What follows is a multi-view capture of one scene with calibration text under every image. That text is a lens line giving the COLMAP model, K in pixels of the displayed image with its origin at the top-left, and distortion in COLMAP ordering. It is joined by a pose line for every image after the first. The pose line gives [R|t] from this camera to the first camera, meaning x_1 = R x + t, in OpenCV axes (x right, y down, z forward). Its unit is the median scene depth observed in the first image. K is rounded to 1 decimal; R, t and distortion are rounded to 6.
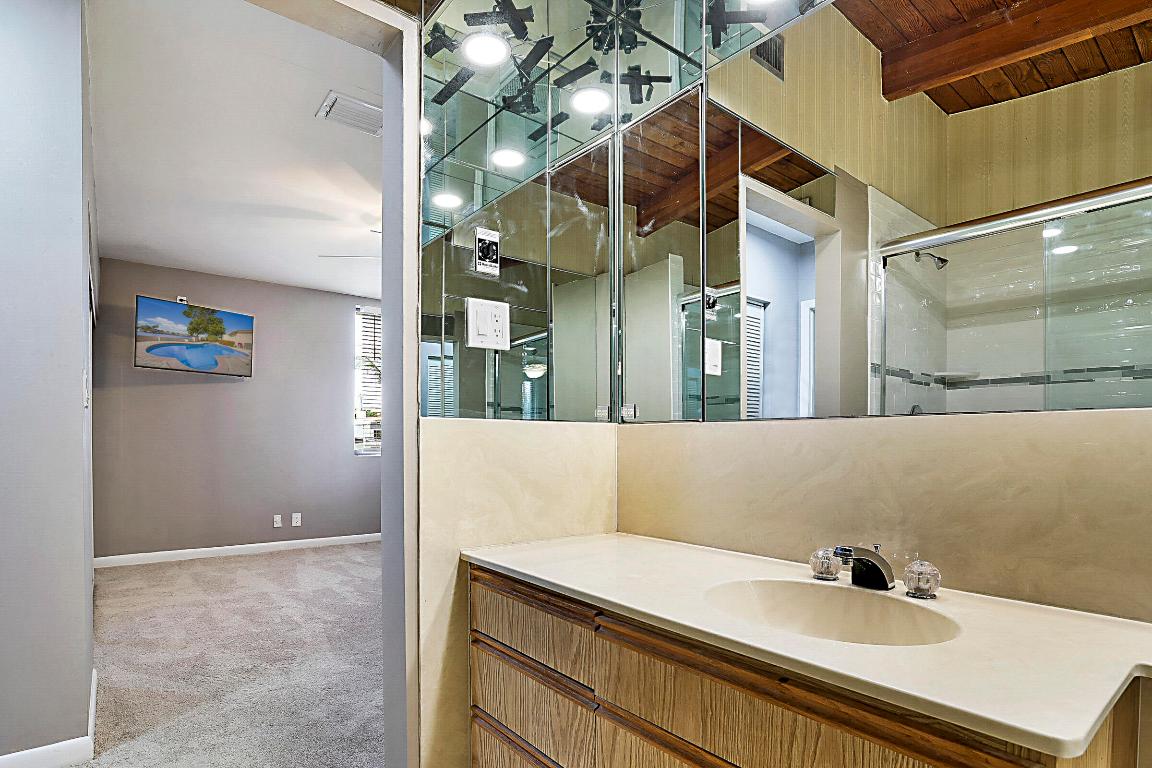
lens RADIAL K [[587.1, 0, 576.1], [0, 587.1, 436.5], [0, 0, 1]] dist [-0.046199, 0.000176]
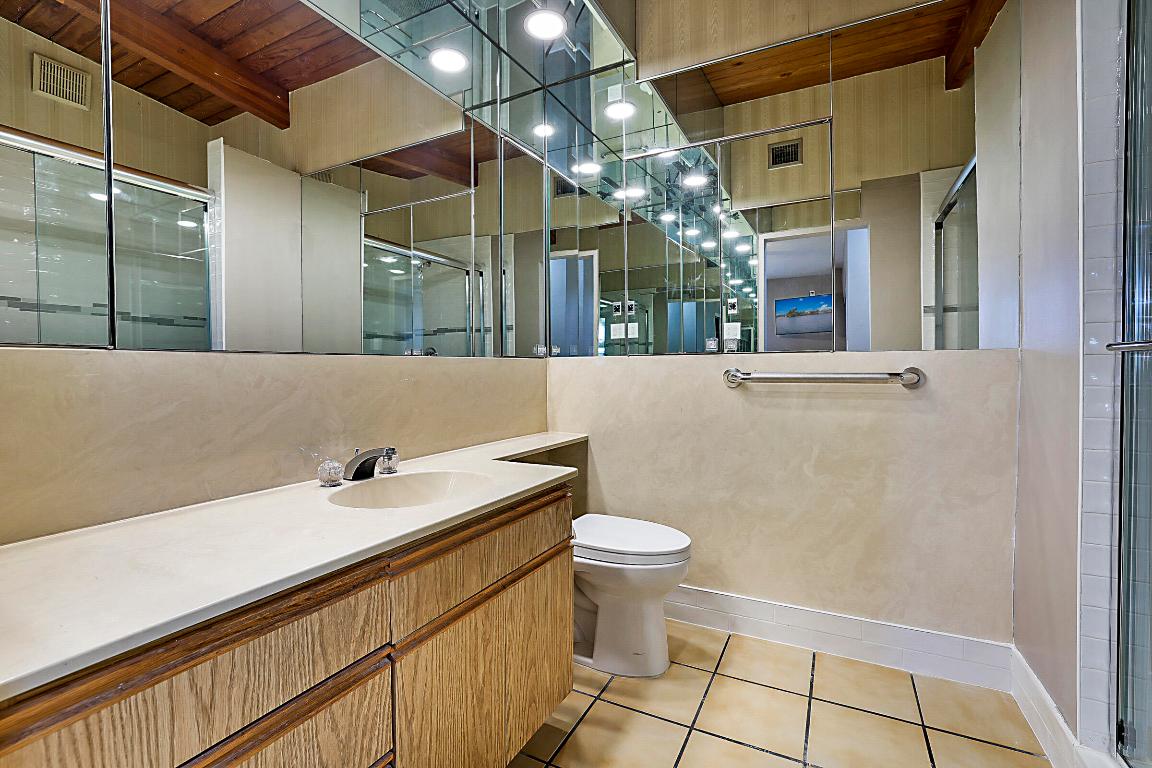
lens RADIAL K [[519.4, 0, 581.6], [0, 519.4, 381.3], [0, 0, 1]] dist [-0.038412, 0.017719]
pose [[-0.410190, -0.020591, 0.911768, -0.802184], [-0.000806, 0.999753, 0.022215, 0.000921], [-0.912000, 0.008378, -0.410105, 1.012533]]
